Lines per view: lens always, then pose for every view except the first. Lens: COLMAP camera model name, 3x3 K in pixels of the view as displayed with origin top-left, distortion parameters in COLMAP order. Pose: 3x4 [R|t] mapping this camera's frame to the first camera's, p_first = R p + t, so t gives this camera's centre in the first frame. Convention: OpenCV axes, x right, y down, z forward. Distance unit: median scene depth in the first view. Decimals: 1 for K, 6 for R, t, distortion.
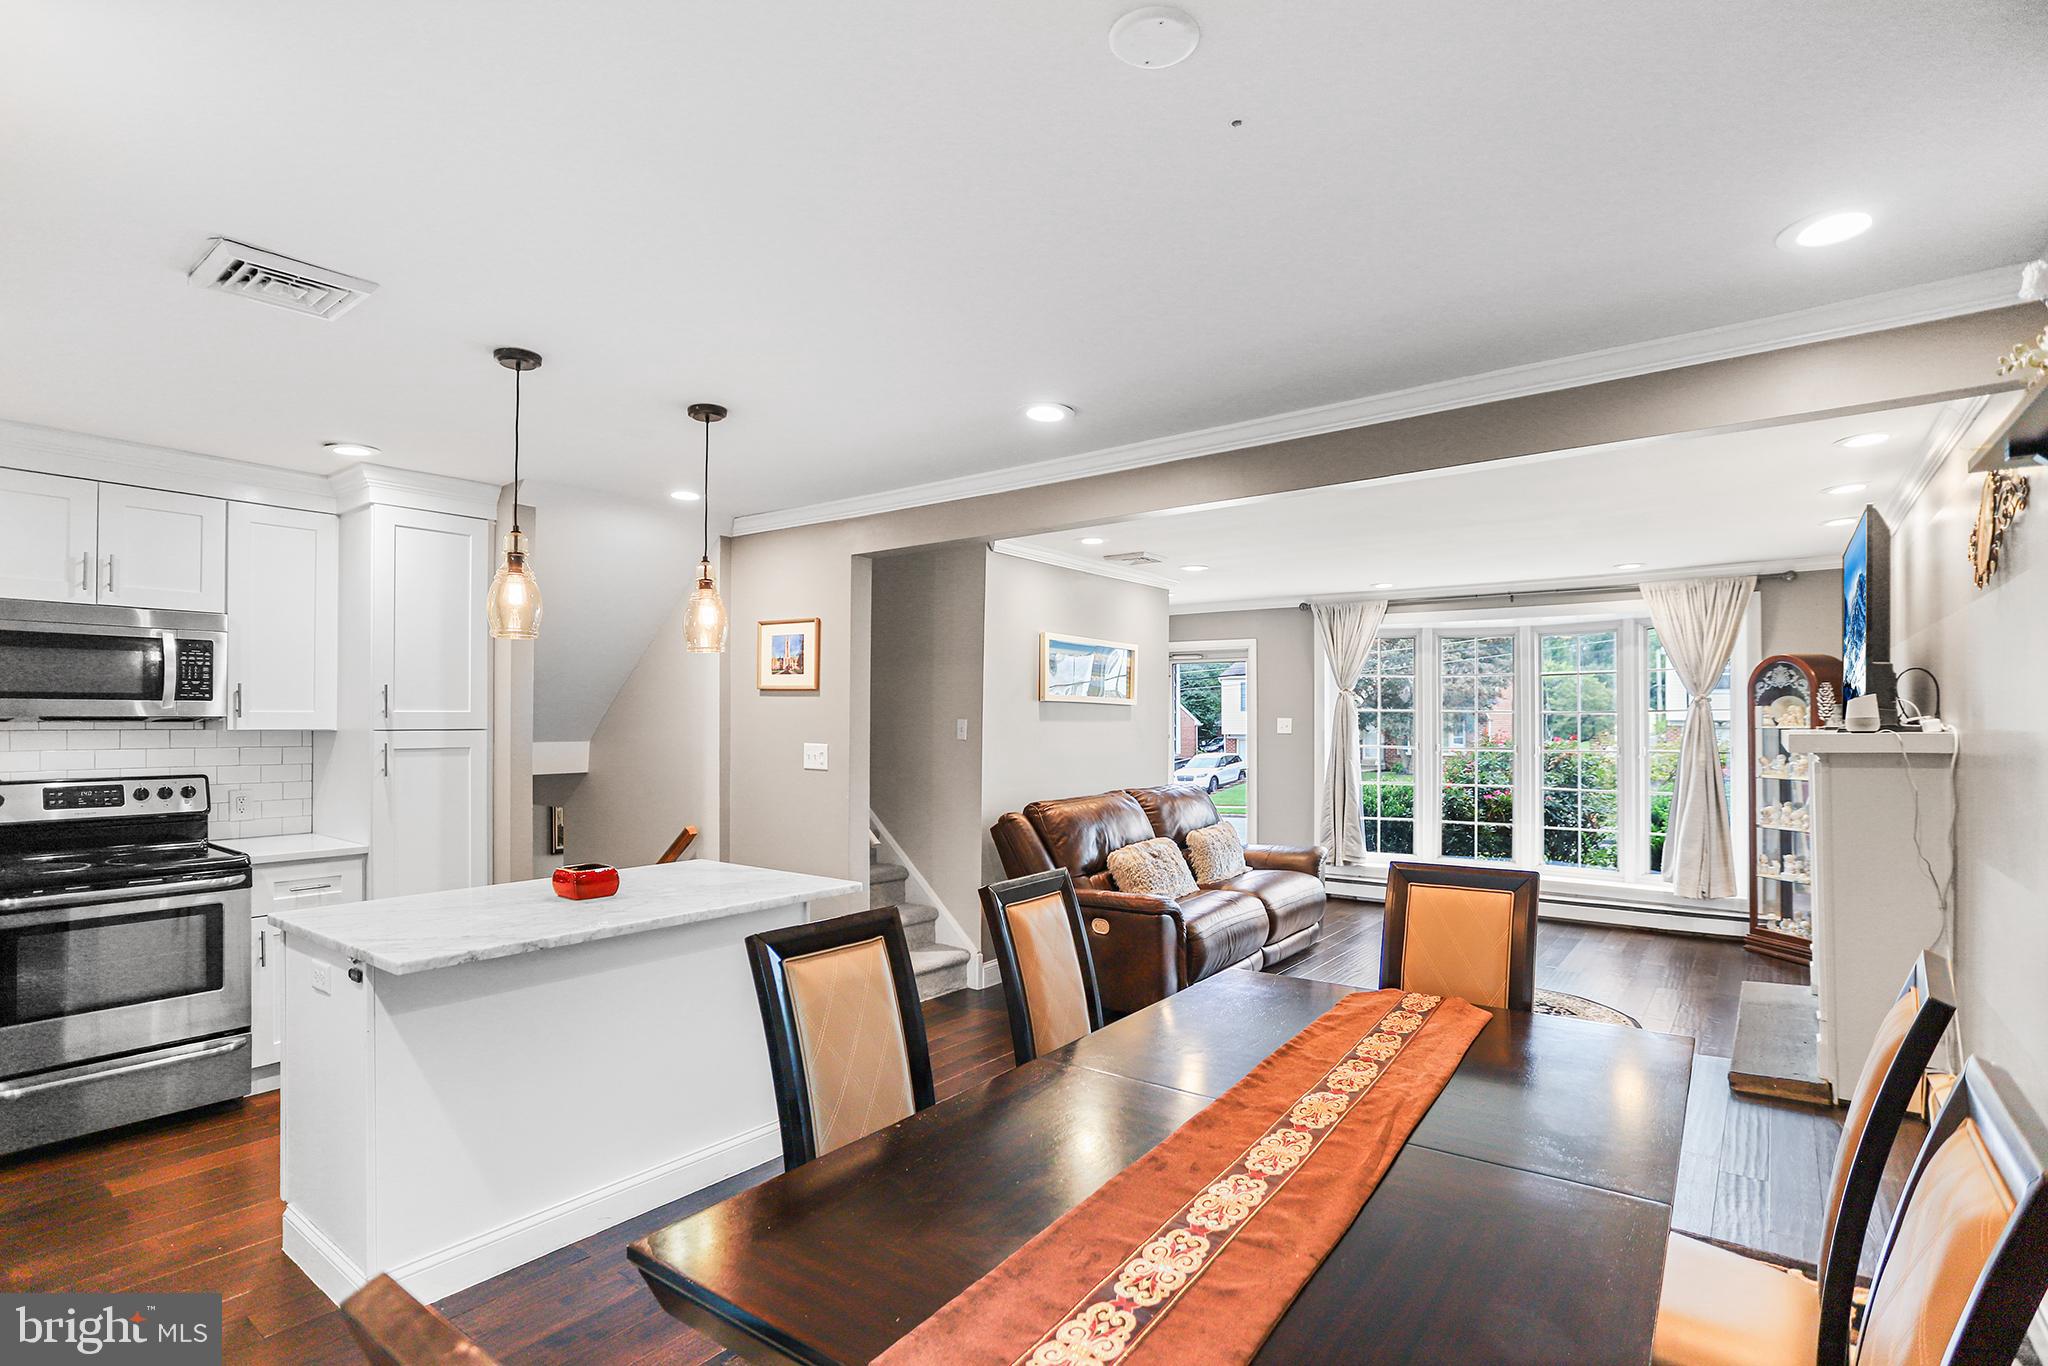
lens RADIAL K [[1024.4, 0, 1003.9], [0, 1024.4, 714.5], [0, 0, 1]] dist [-0.030295, 0.004474]
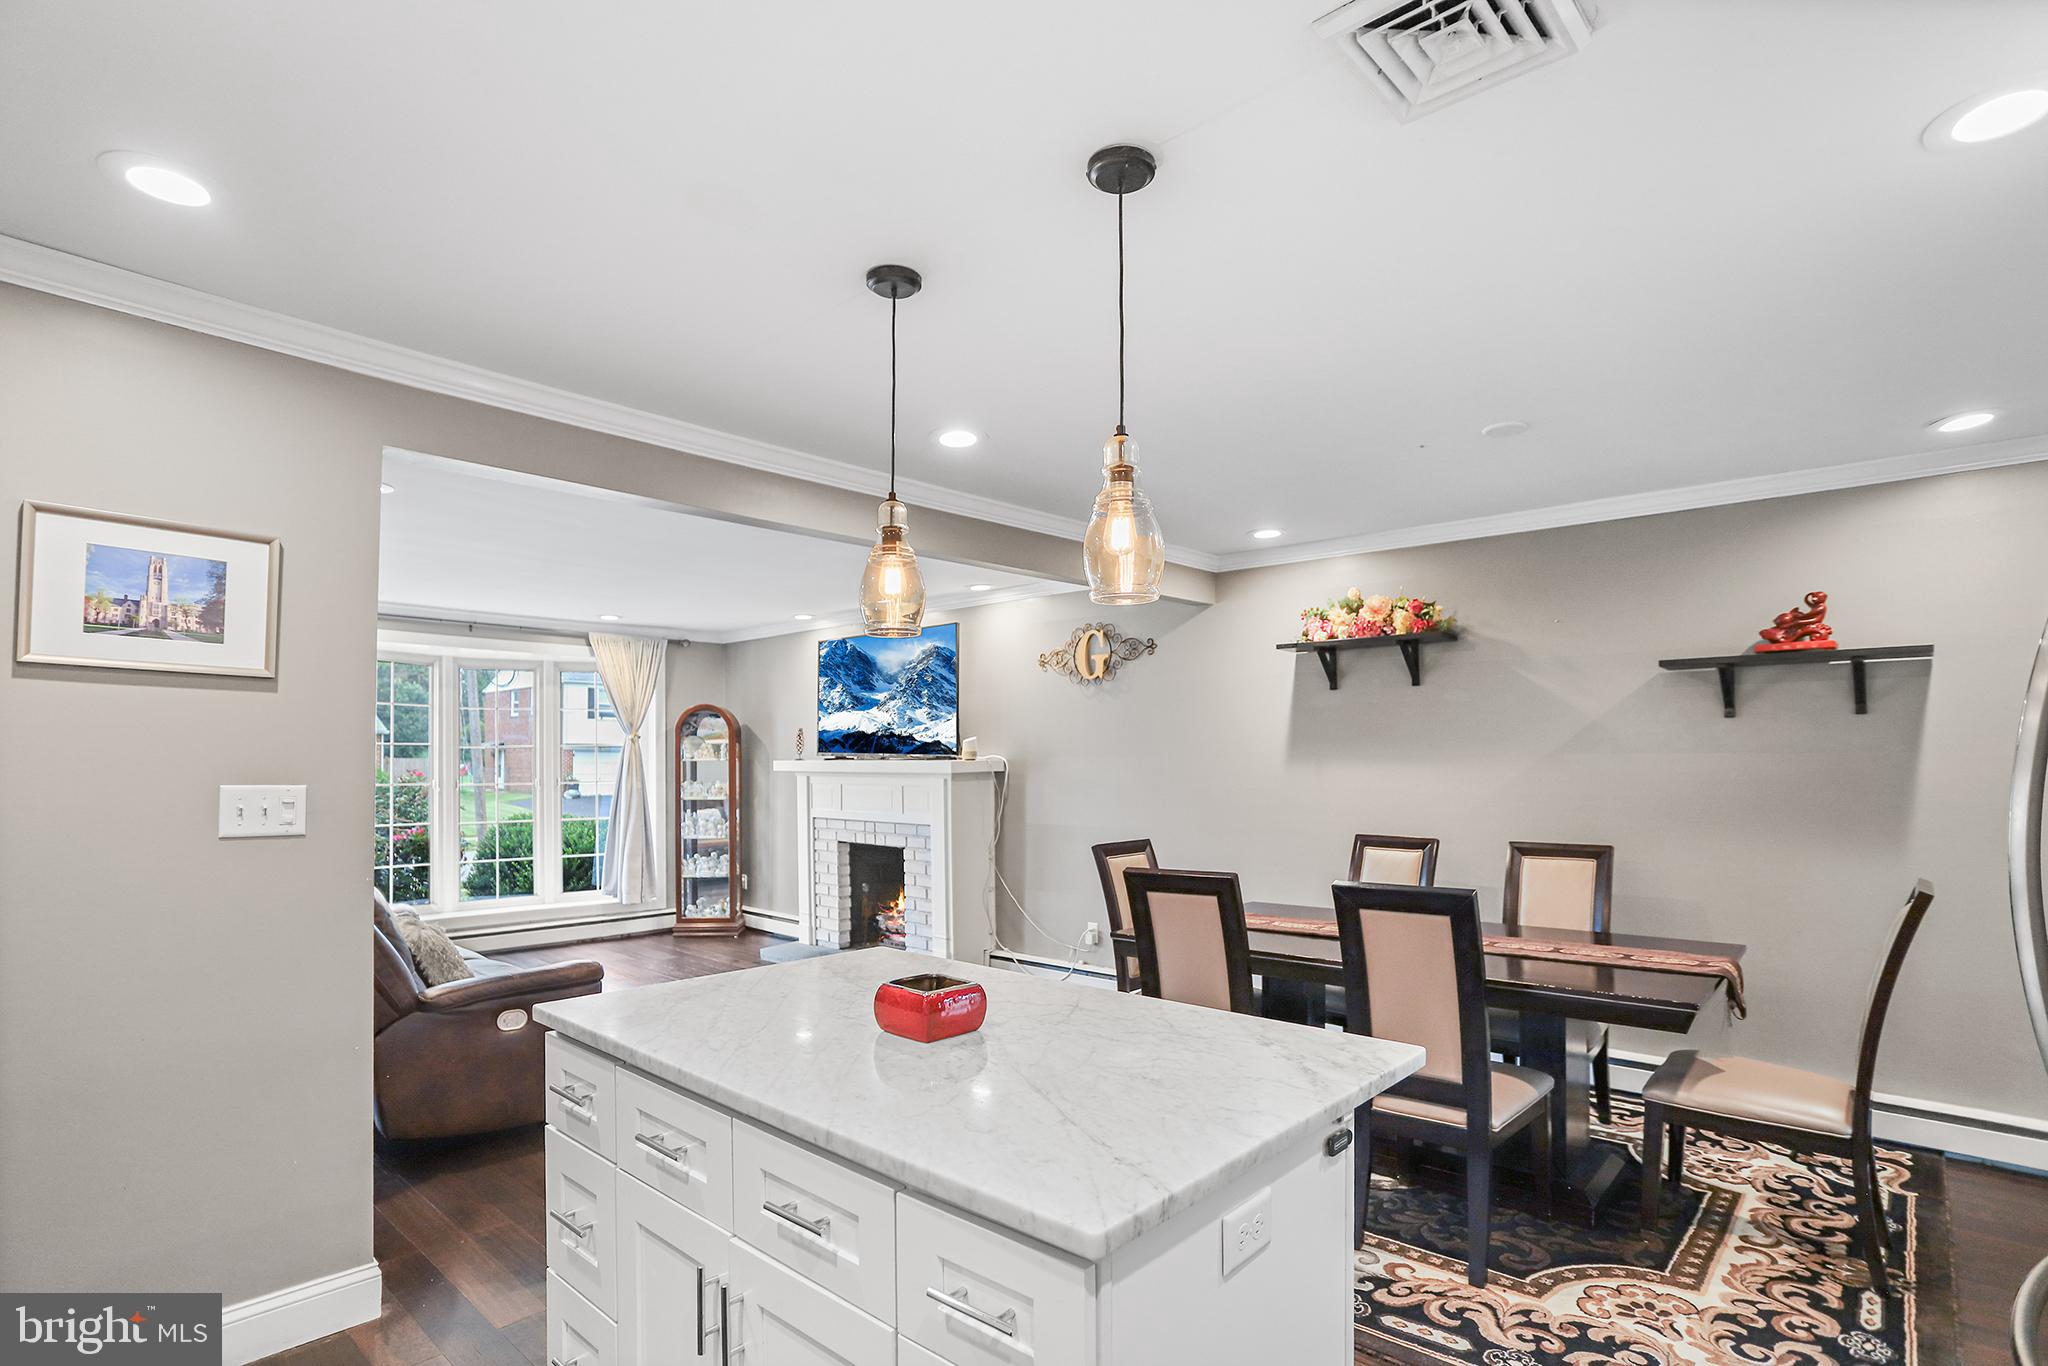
lens RADIAL K [[1024.4, 0, 1039.1], [0, 1024.4, 771.2], [0, 0, 1]] dist [-0.030295, 0.004474]
pose [[0.081184, -0.007875, 0.996668, -0.508702], [-0.008731, 0.999925, 0.008612, 0.011249], [-0.996661, -0.009401, 0.081109, 0.451769]]
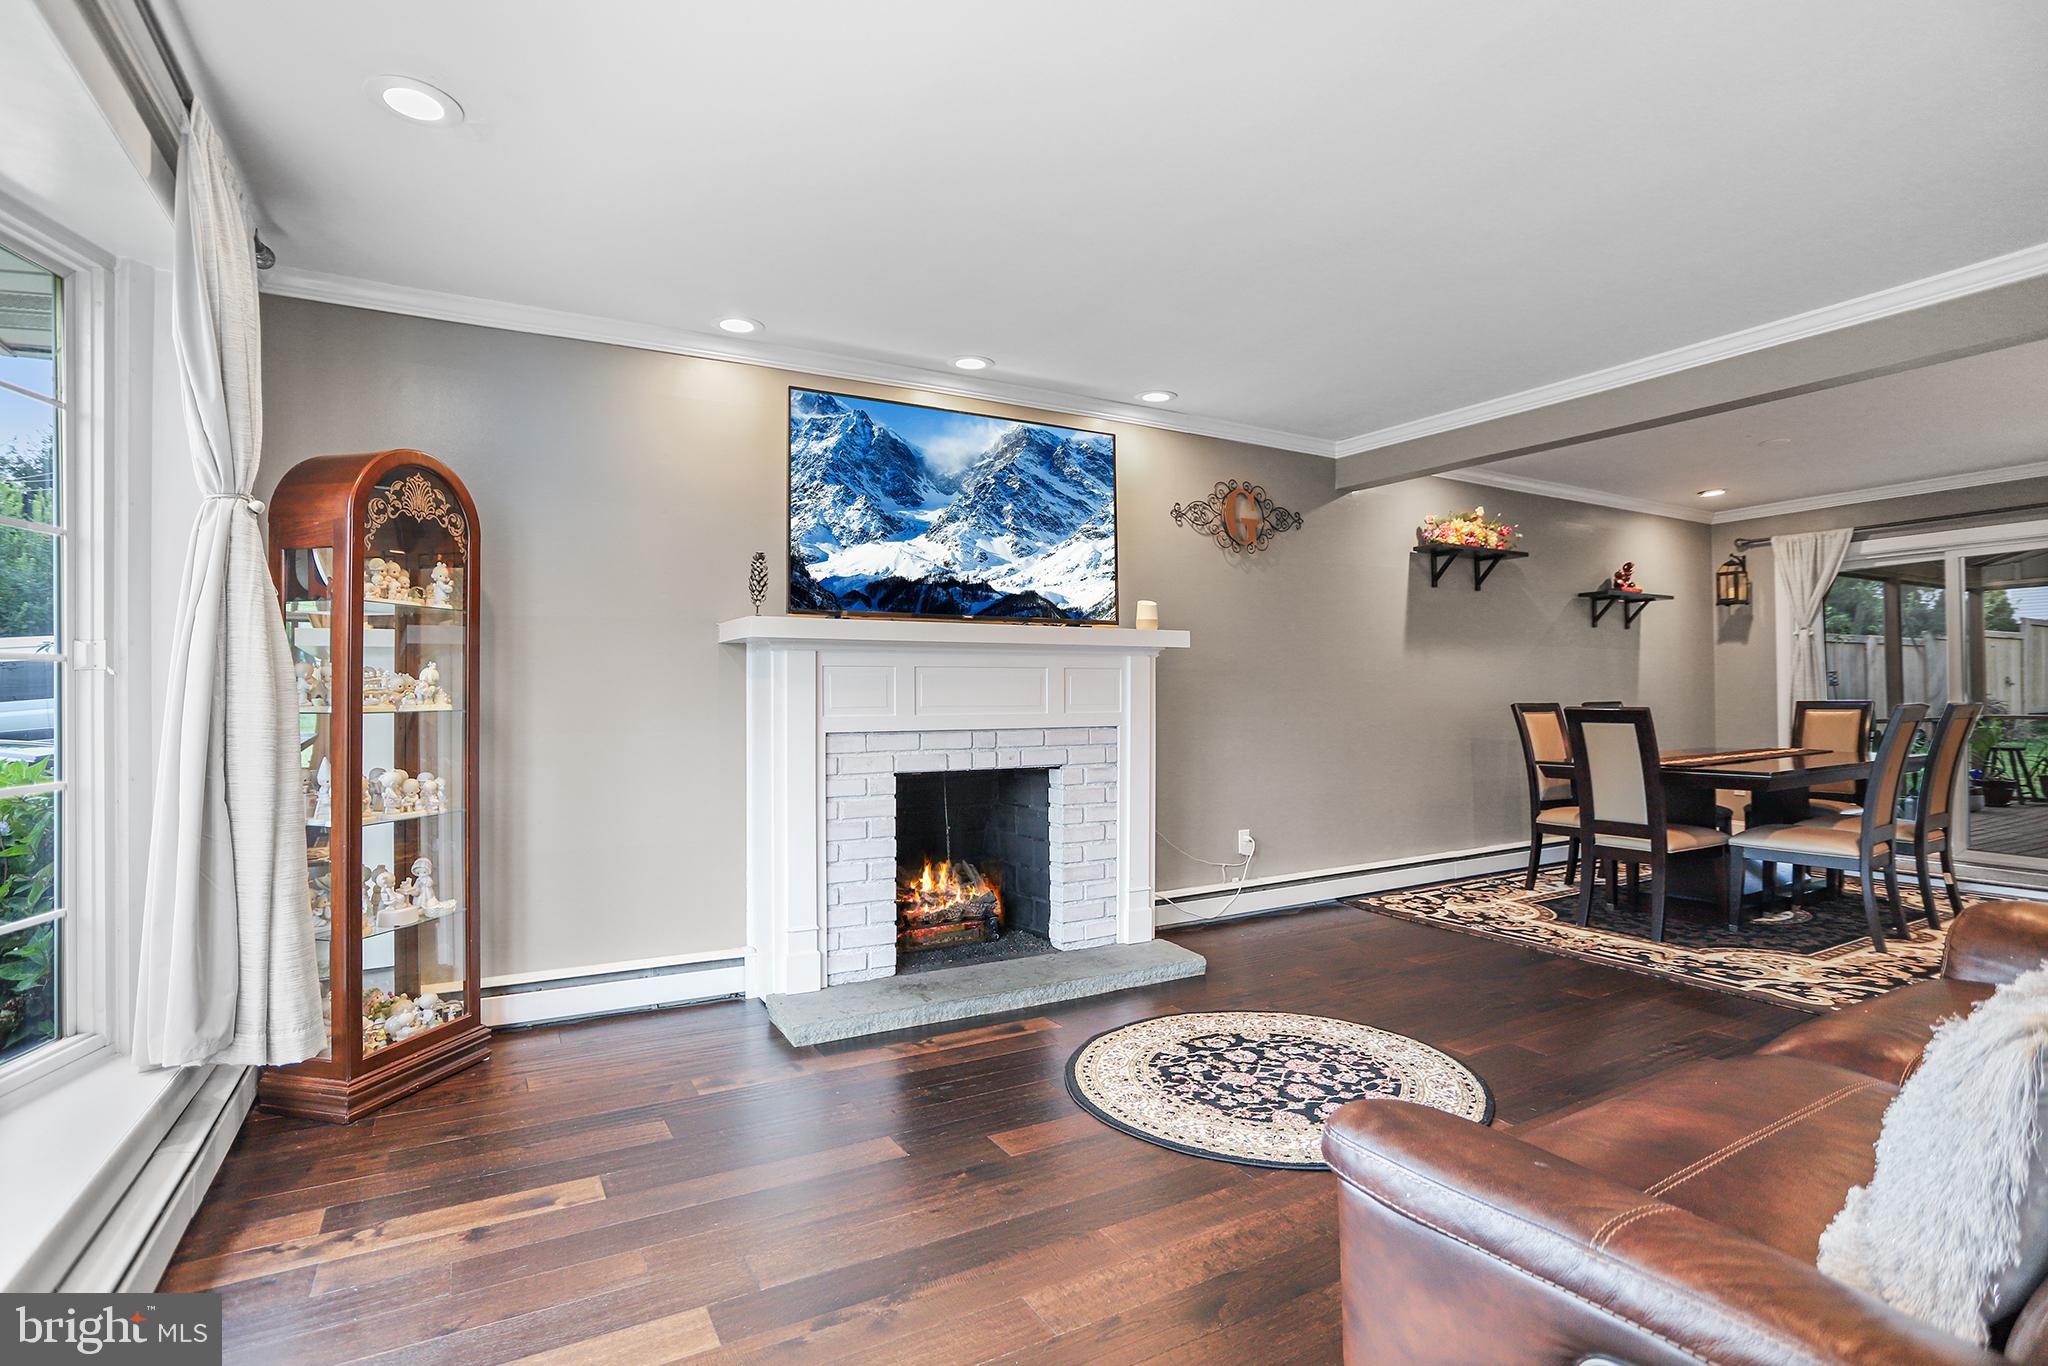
lens RADIAL K [[969.6, 0, 1035.1], [0, 969.6, 697.3], [0, 0, 1]] dist [-0.027718, -0.000096]
pose [[-0.920868, 0.009165, 0.389767, 0.320478], [0.006204, 0.999942, -0.008854, 0.062108], [-0.389826, -0.005735, -0.920871, 1.280059]]
